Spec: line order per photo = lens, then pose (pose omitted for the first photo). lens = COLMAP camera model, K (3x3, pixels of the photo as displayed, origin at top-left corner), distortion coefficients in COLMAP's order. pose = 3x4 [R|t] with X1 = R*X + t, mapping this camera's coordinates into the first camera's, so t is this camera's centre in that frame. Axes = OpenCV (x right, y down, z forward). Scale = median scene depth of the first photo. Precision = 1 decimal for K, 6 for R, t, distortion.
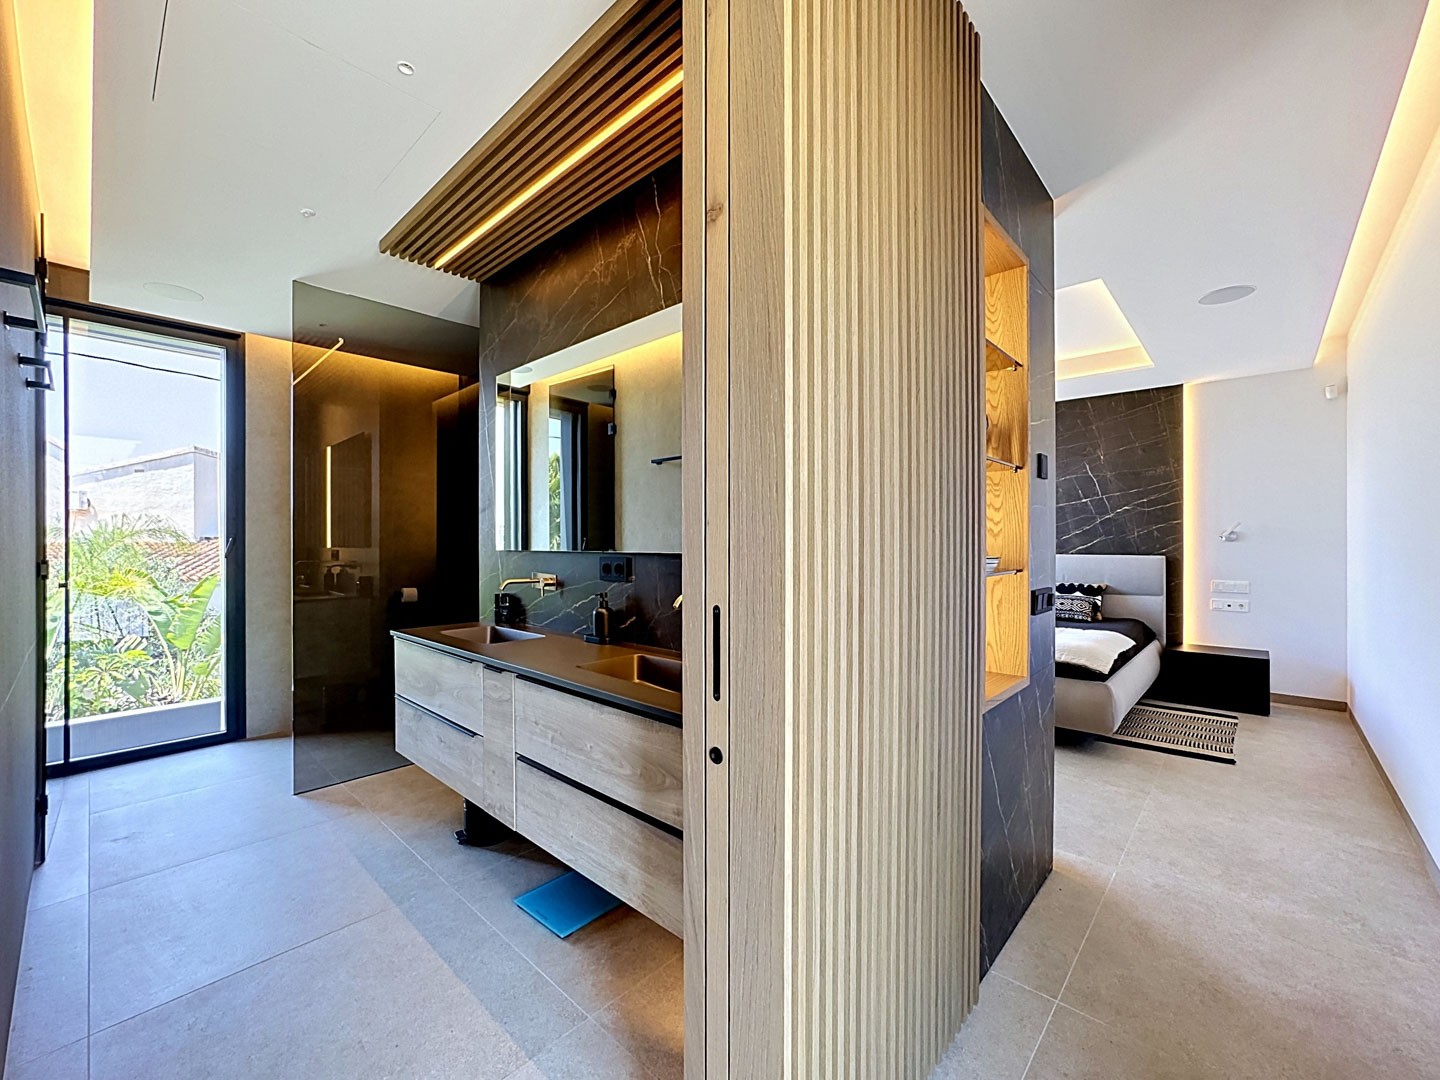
lens RADIAL K [[595.5, 0, 723.7], [0, 595.5, 549.3], [0, 0, 1]] dist [-0.032846, 0.015435]
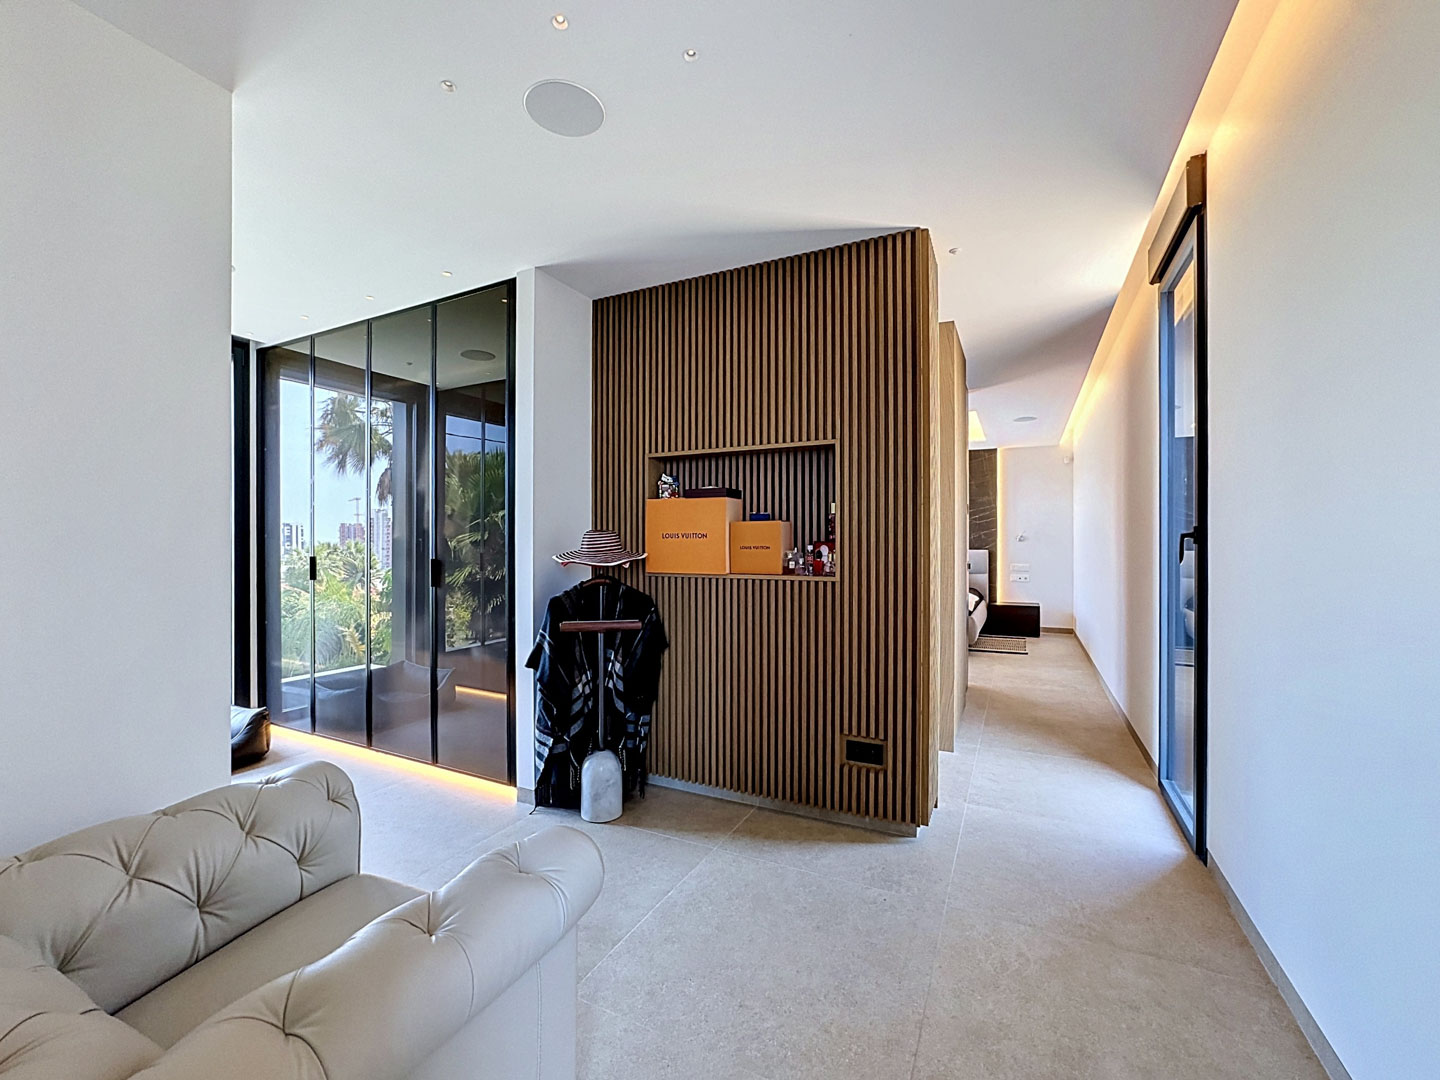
lens RADIAL K [[595.5, 0, 723.7], [0, 595.5, 549.3], [0, 0, 1]] dist [-0.032846, 0.015435]
pose [[0.962260, -0.000394, 0.272131, -0.460790], [0.000097, 0.999999, 0.001106, 0.008349], [-0.272132, -0.001038, 0.962260, -0.447802]]
